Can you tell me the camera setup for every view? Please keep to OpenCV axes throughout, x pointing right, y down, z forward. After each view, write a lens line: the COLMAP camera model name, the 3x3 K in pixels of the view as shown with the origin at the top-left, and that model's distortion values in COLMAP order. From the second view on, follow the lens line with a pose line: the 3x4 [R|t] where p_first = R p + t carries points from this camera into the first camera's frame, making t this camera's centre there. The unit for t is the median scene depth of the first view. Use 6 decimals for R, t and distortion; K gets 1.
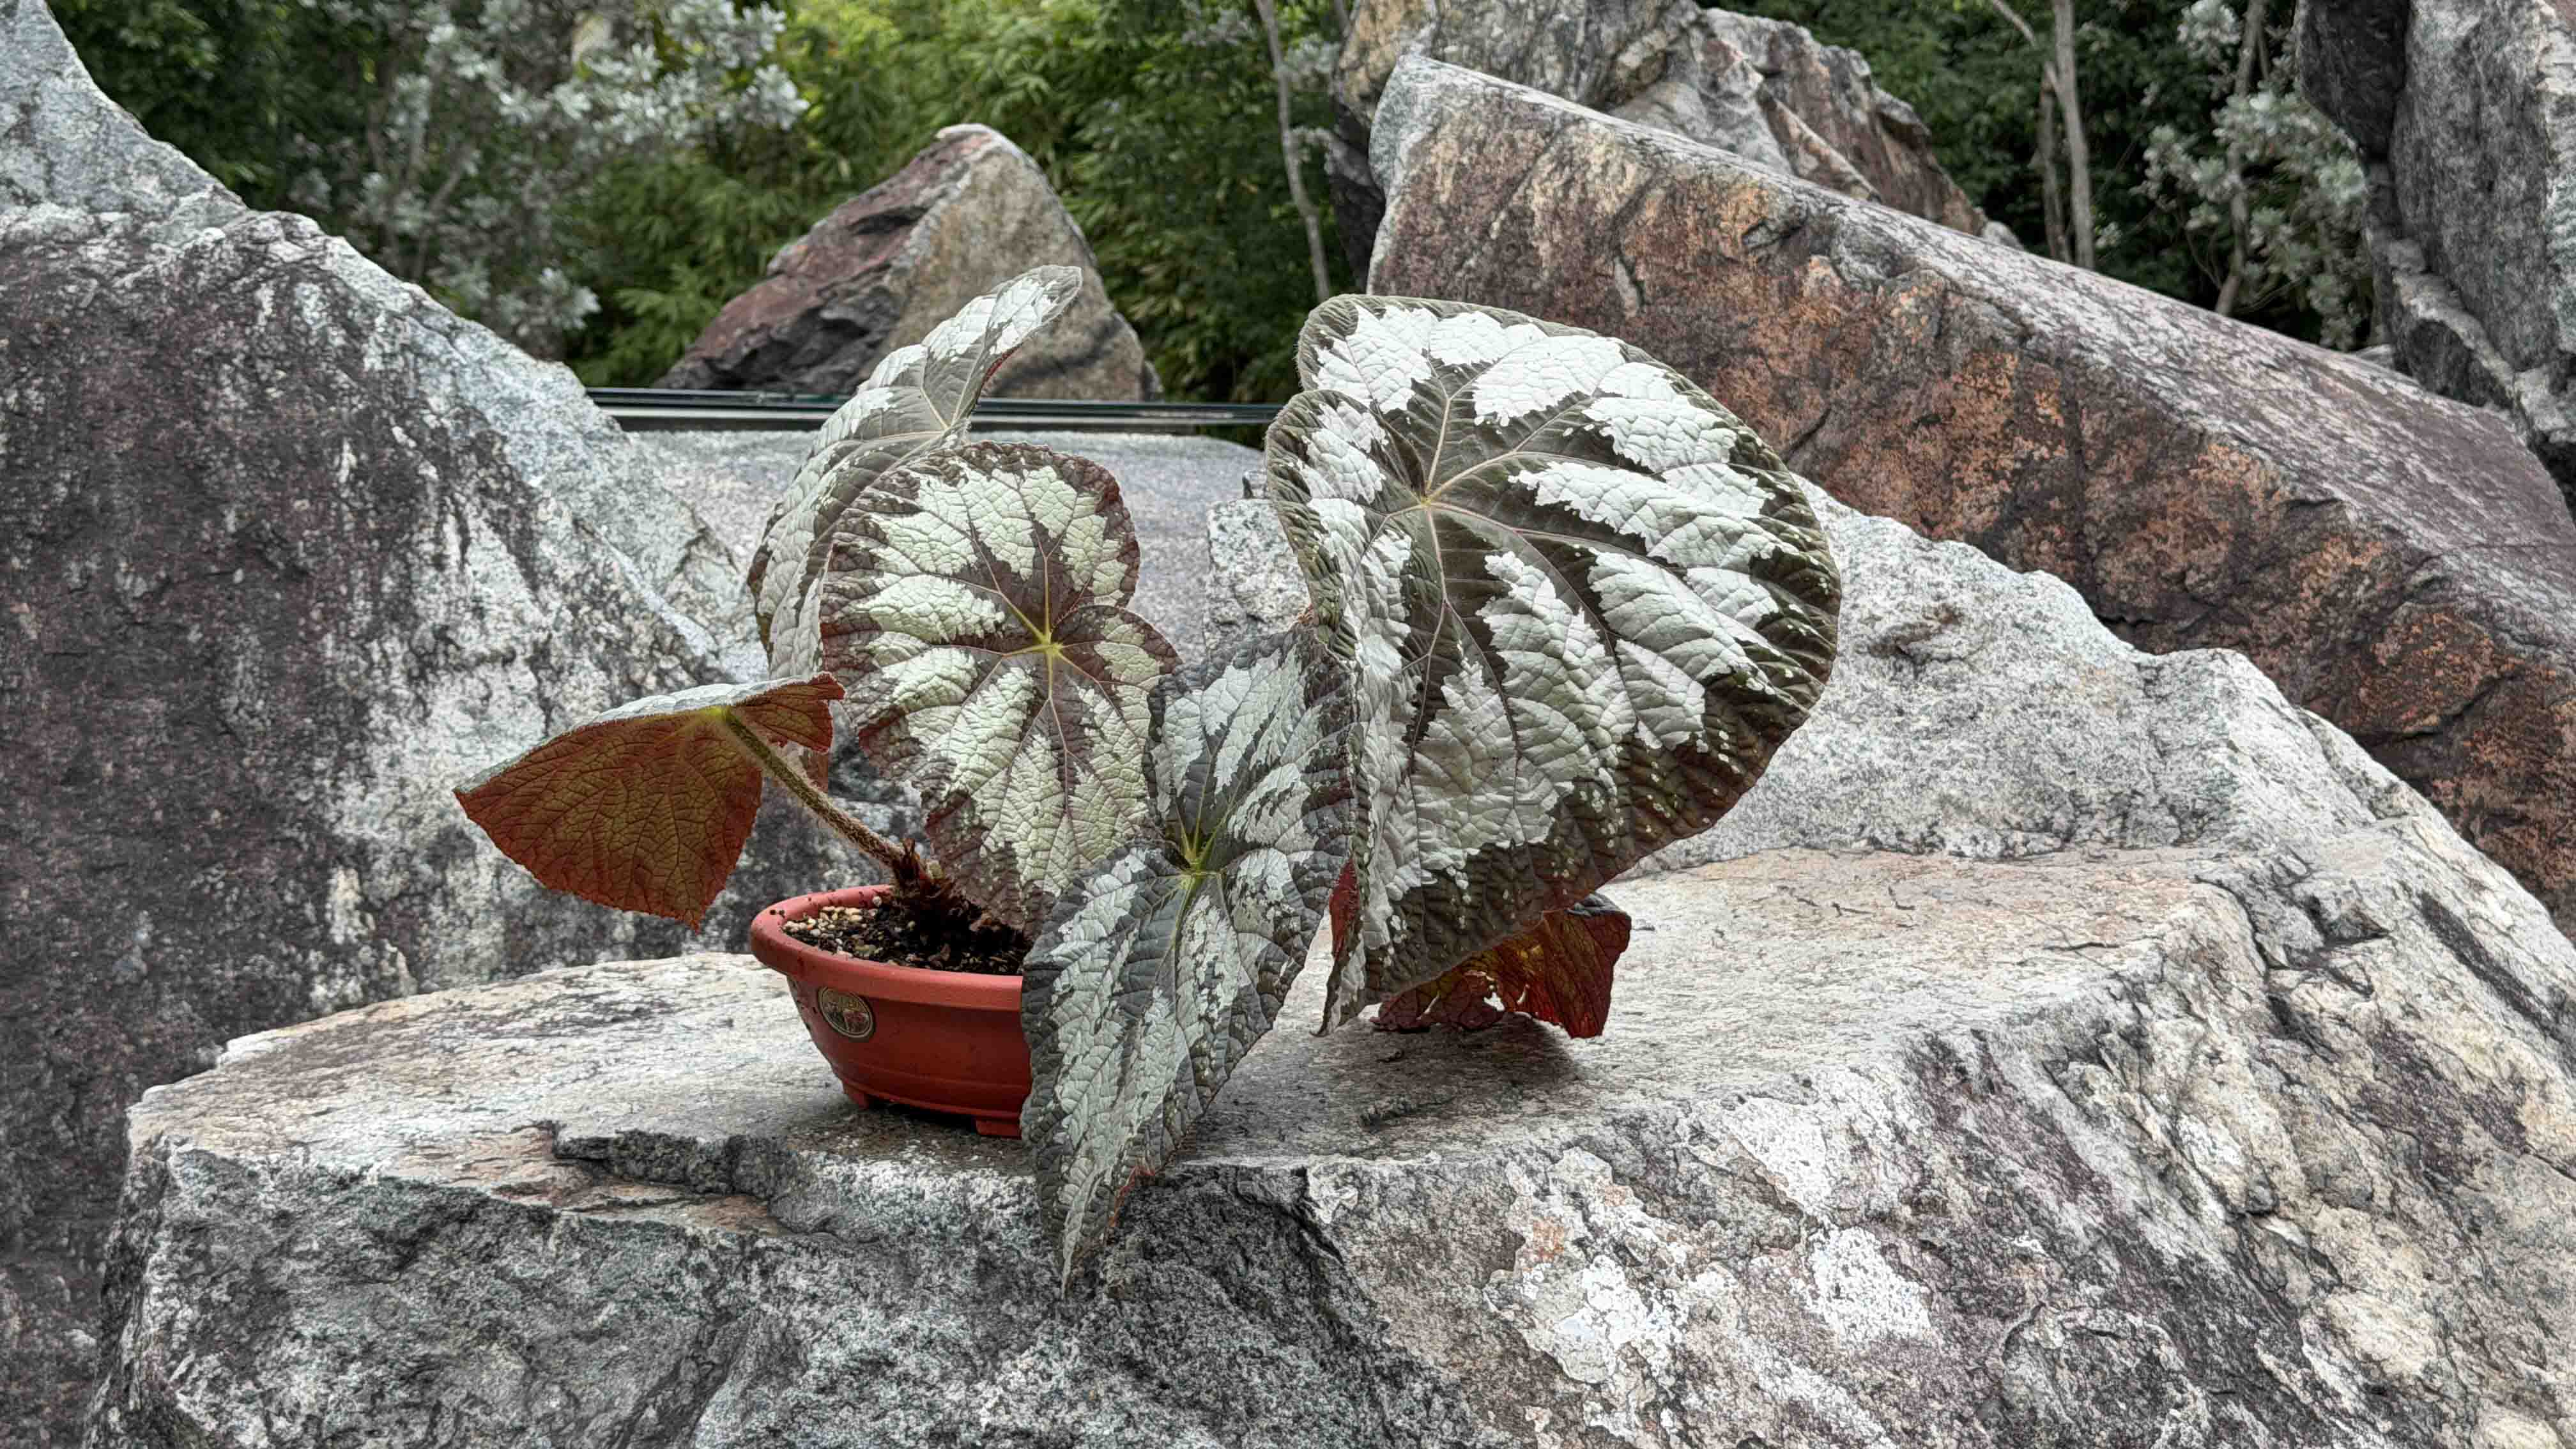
lens RADIAL K [[3541.4, 0, 1286.8], [0, 3541.4, 725.3], [0, 0, 1]] dist [0.130708, 0.000000]
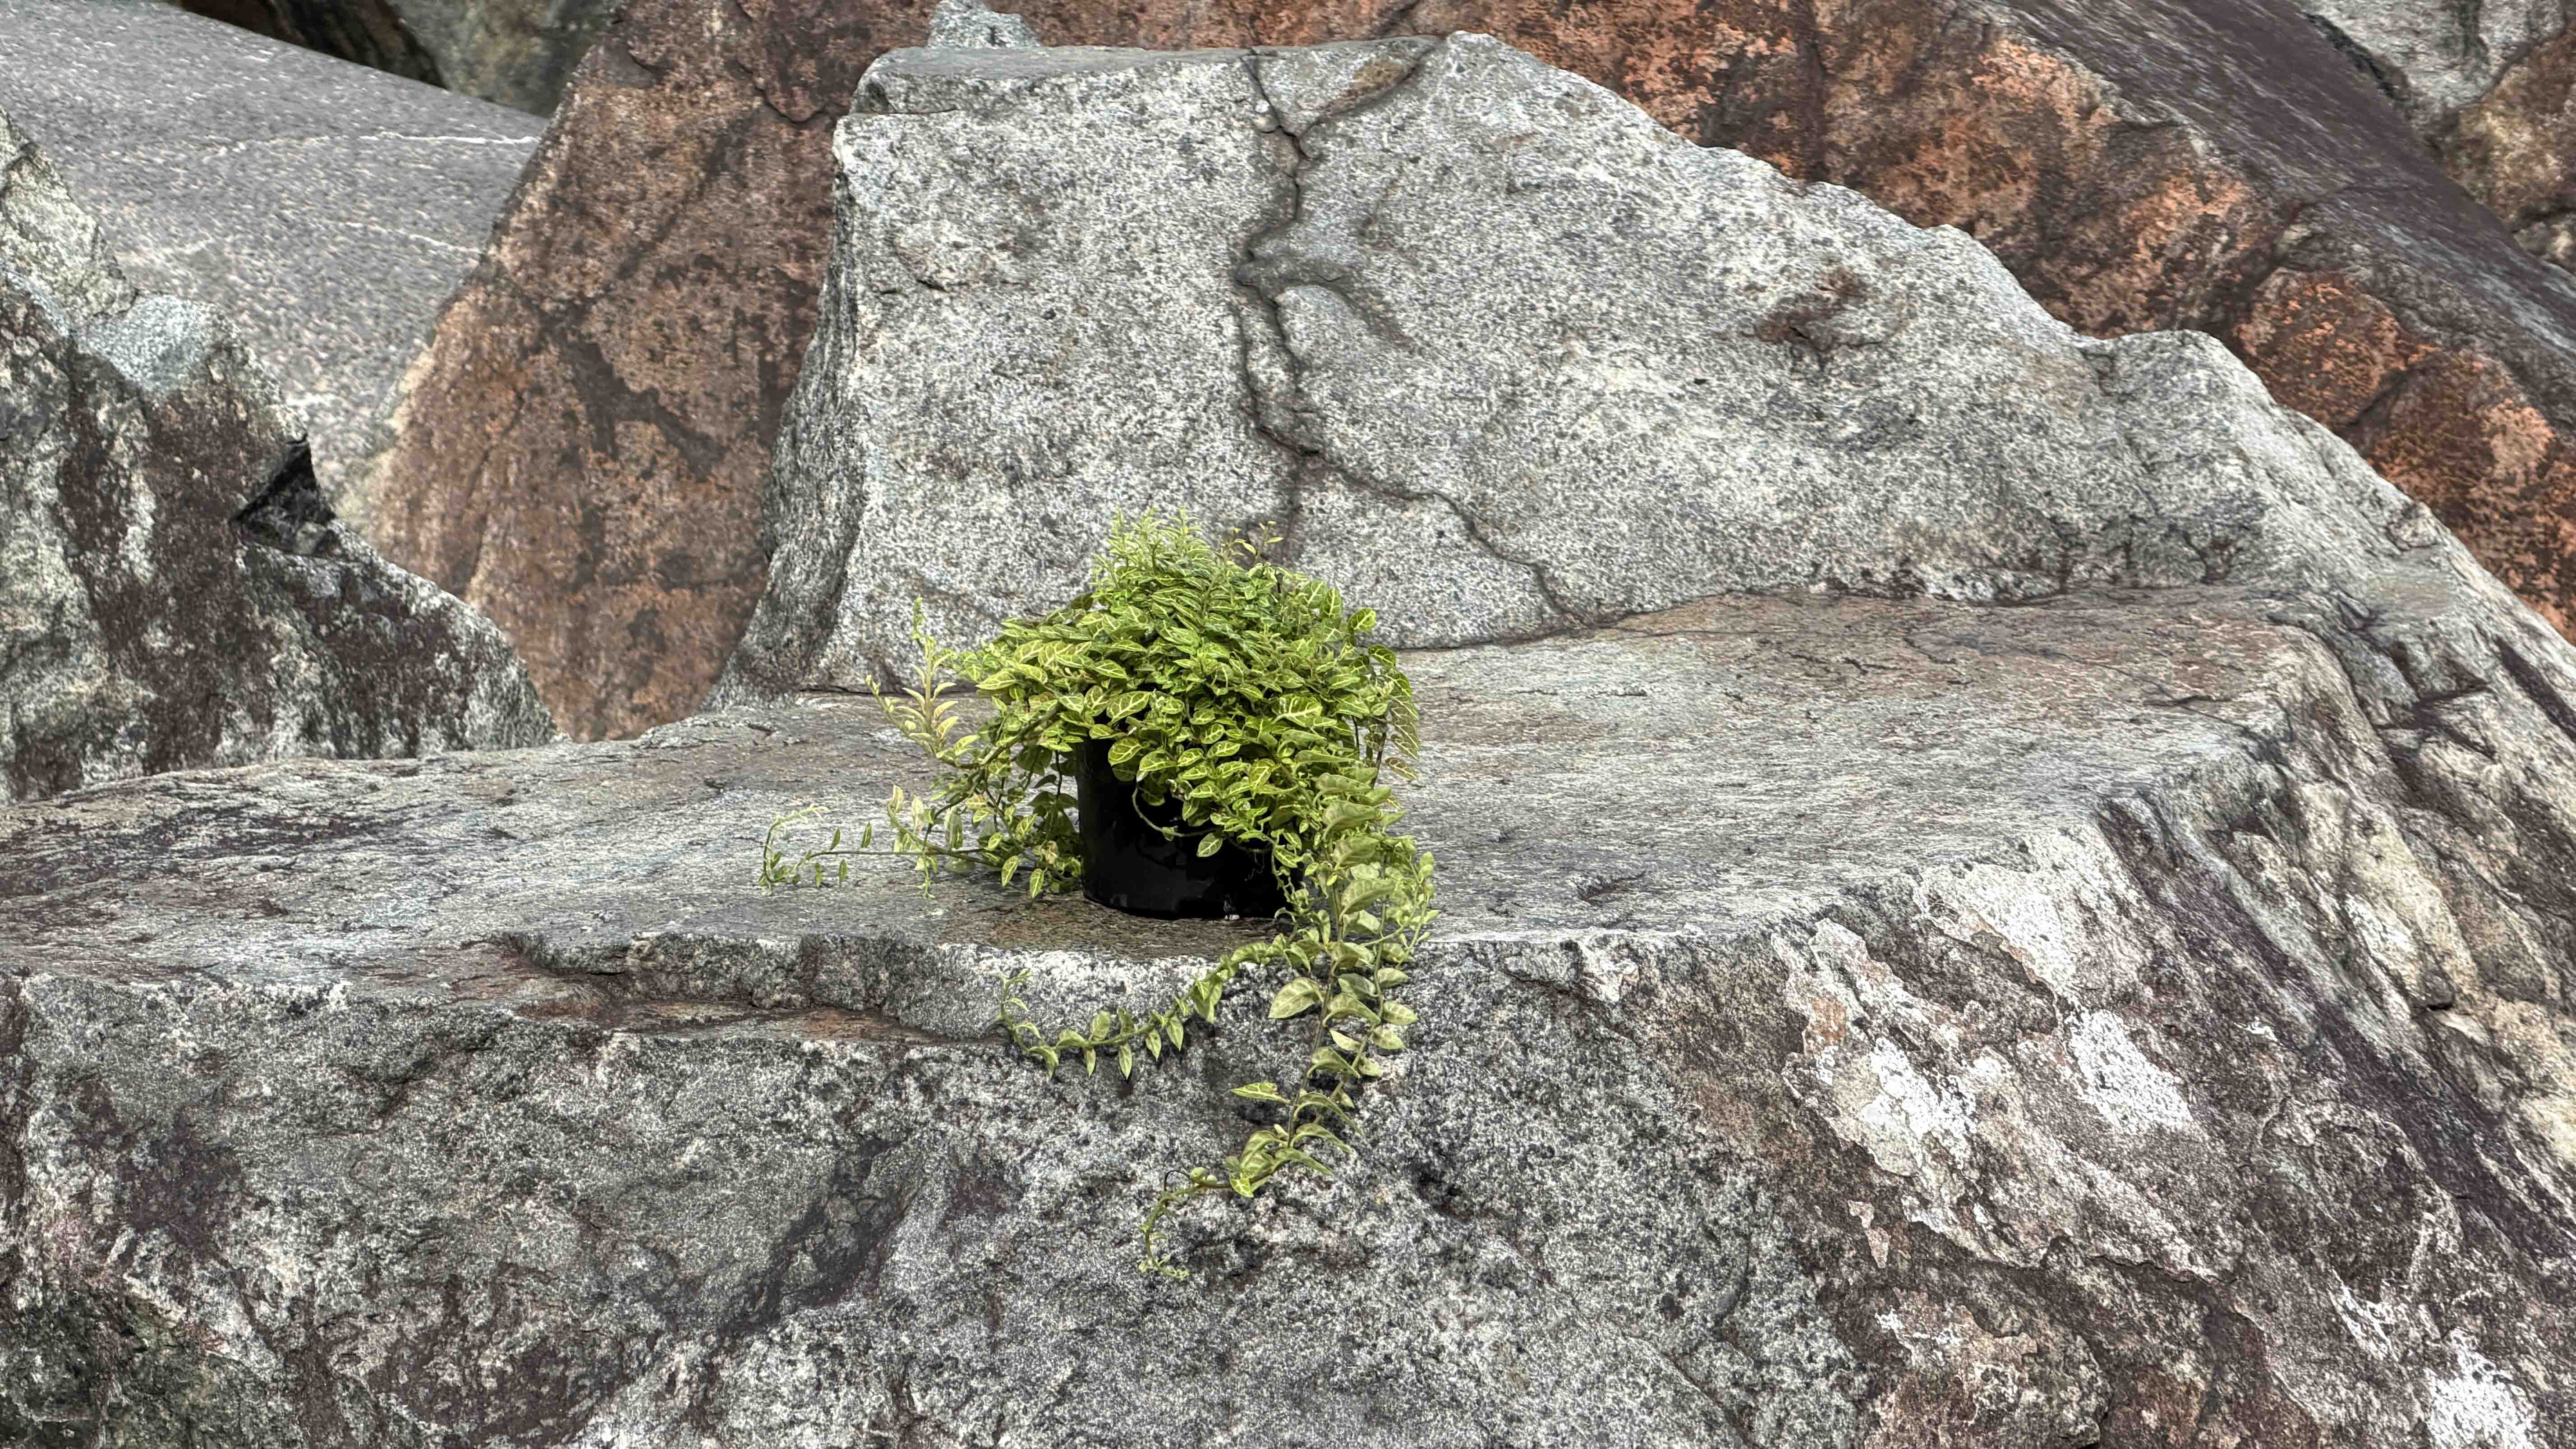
lens RADIAL K [[7710.7, 0, 1288.5], [0, 7710.7, 723.6], [0, 0, 1]] dist [0.188085, 0.000000]
pose [[0.948689, -0.014840, 0.315863, -0.591821], [0.006118, 0.999573, 0.028588, 0.018776], [-0.316152, -0.025189, 0.948374, -0.666803]]
